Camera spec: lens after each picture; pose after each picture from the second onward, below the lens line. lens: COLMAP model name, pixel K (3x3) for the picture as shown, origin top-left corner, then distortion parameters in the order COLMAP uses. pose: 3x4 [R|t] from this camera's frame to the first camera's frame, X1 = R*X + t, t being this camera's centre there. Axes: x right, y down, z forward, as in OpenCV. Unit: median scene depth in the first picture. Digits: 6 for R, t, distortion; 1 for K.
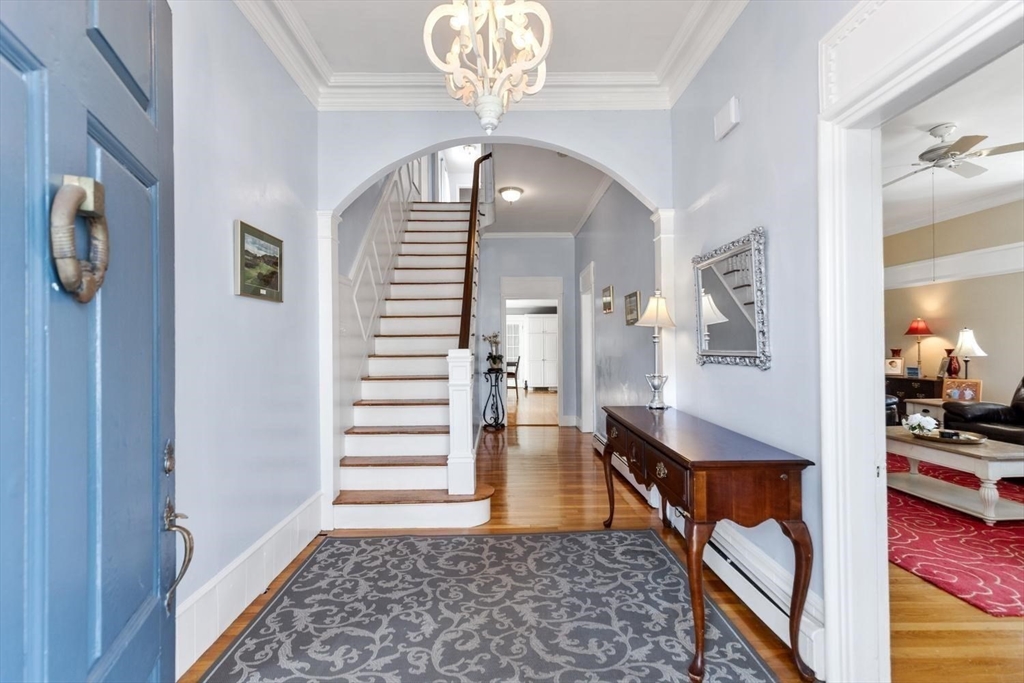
lens RADIAL K [[462.6, 0, 510.1], [0, 462.6, 342.2], [0, 0, 1]] dist [0.010676, -0.001927]
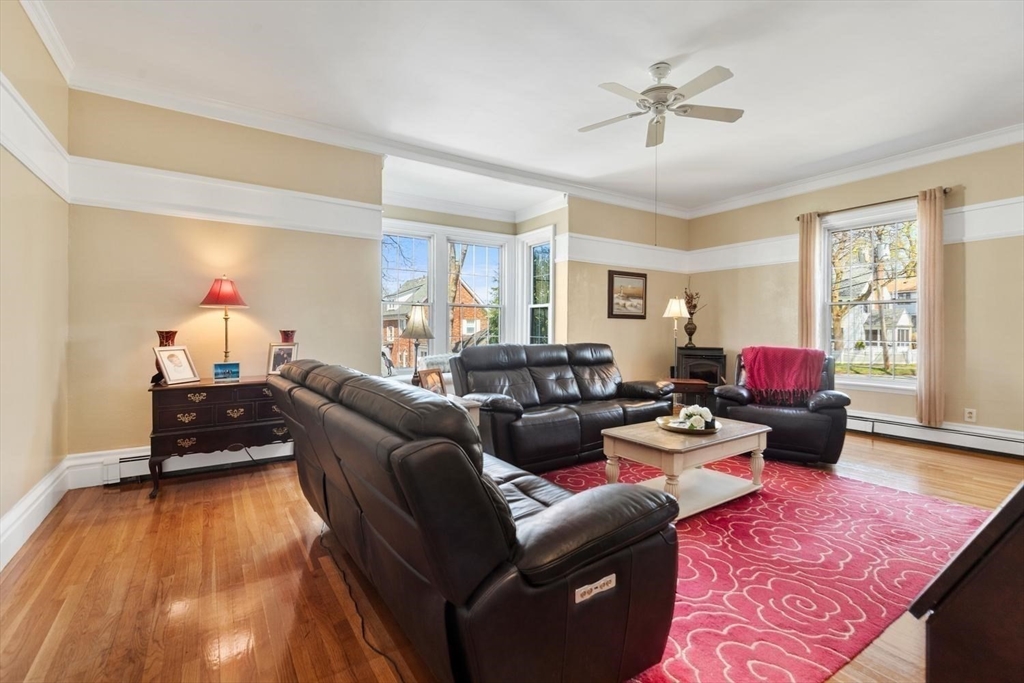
lens RADIAL K [[462.6, 0, 507.6], [0, 462.6, 326.5], [0, 0, 1]] dist [0.010676, -0.001927]
pose [[-0.529276, 0.018778, 0.848242, 0.429554], [-0.003003, 0.999707, -0.024005, 0.045190], [-0.848444, -0.015252, -0.529065, 2.046715]]
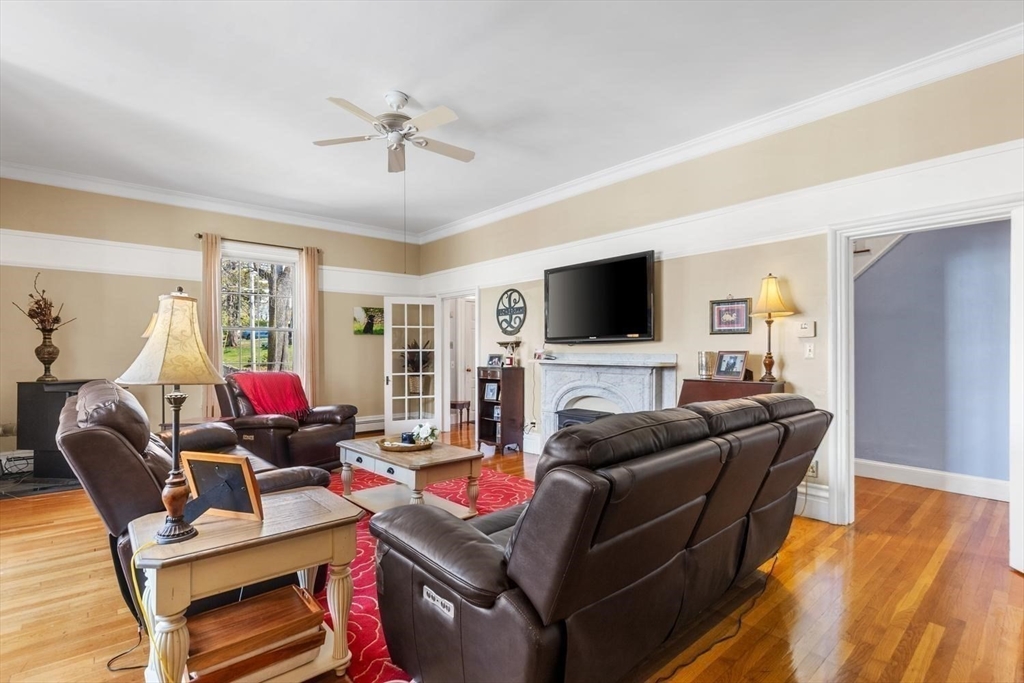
lens RADIAL K [[462.6, 0, 520.6], [0, 462.6, 349.7], [0, 0, 1]] dist [0.010676, -0.001927]
pose [[-0.770153, 0.011466, -0.637757, 1.567732], [0.016806, 0.999856, -0.002319, 0.018113], [0.637638, -0.012504, -0.770234, 2.189878]]
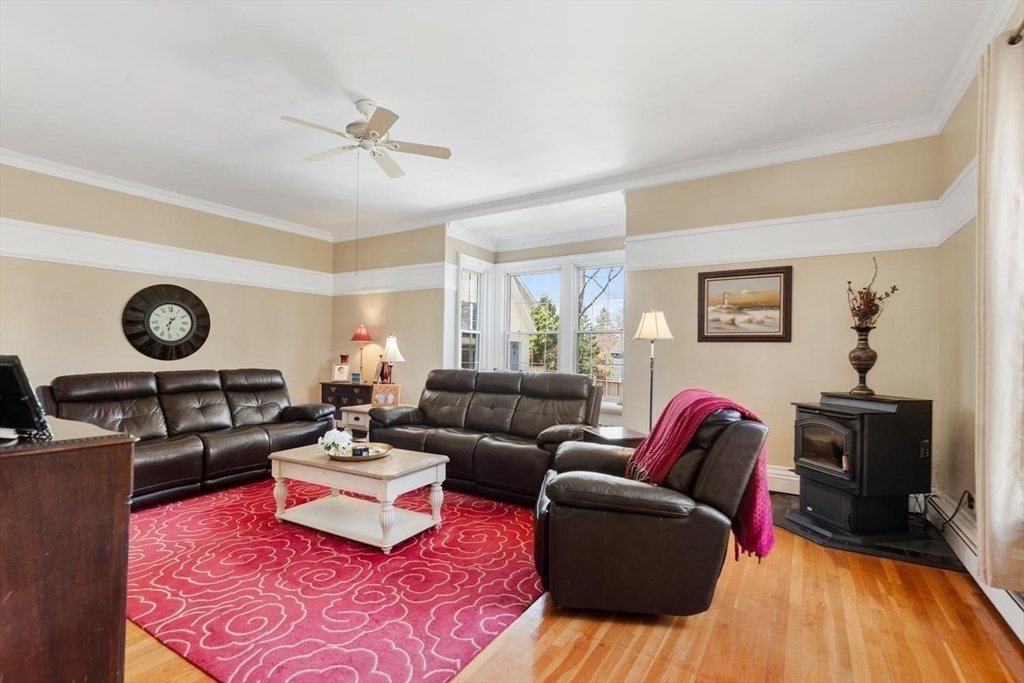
lens RADIAL K [[462.6, 0, 513.8], [0, 462.6, 349.1], [0, 0, 1]] dist [0.010676, -0.001927]
pose [[0.544920, 0.026113, 0.838081, 0.418529], [-0.025335, 0.999571, -0.014672, 0.015770], [-0.838105, -0.013238, 0.545348, 0.331872]]
